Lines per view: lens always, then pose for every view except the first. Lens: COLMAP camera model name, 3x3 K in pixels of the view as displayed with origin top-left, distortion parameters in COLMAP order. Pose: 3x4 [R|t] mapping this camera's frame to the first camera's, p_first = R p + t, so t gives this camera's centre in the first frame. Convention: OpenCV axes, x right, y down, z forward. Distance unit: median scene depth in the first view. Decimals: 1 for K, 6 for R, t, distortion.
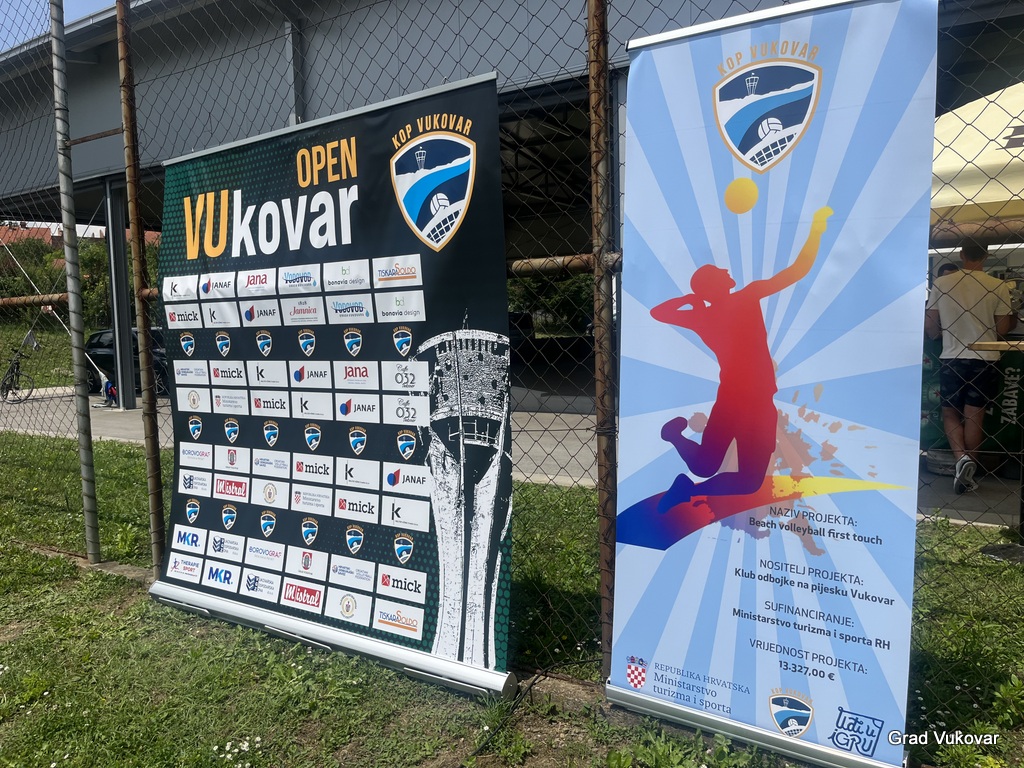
lens RADIAL K [[765.3, 0, 505.5], [0, 765.3, 380.3], [0, 0, 1]] dist [0.062380, -0.088030]
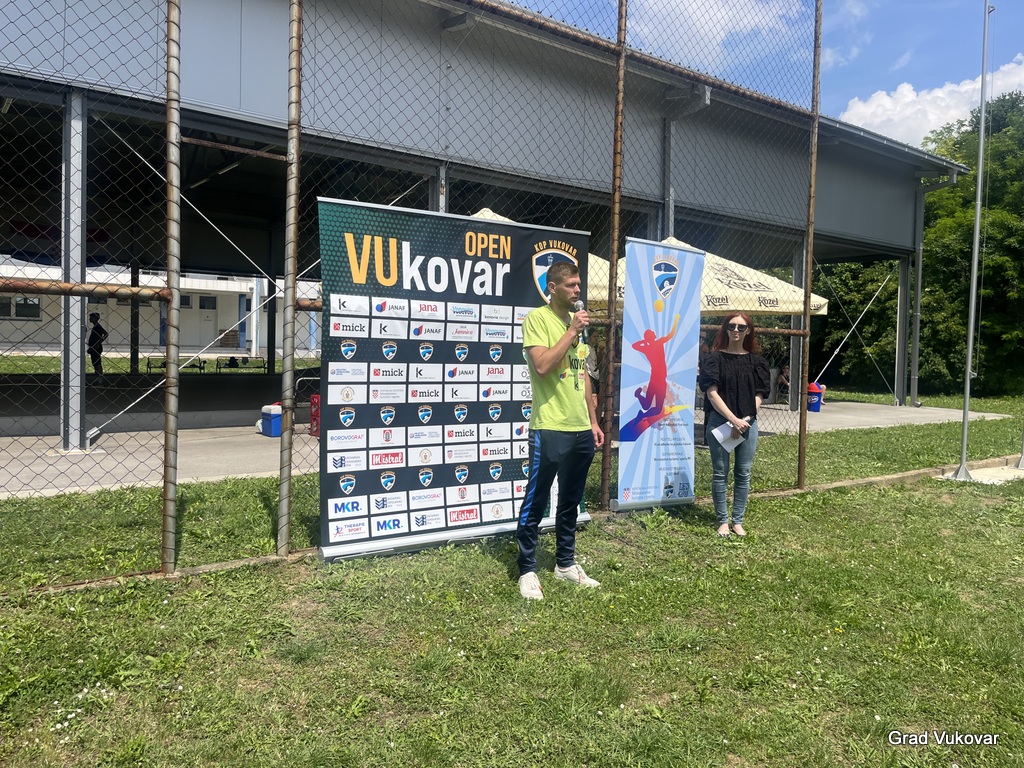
lens RADIAL K [[765.3, 0, 506.0], [0, 765.3, 382.3], [0, 0, 1]] dist [0.062380, -0.088030]
pose [[0.360783, 0.001089, 0.932649, -1.774838], [0.035733, 0.999249, -0.014989, 0.040160], [-0.931965, 0.038734, 0.360473, 0.380567]]
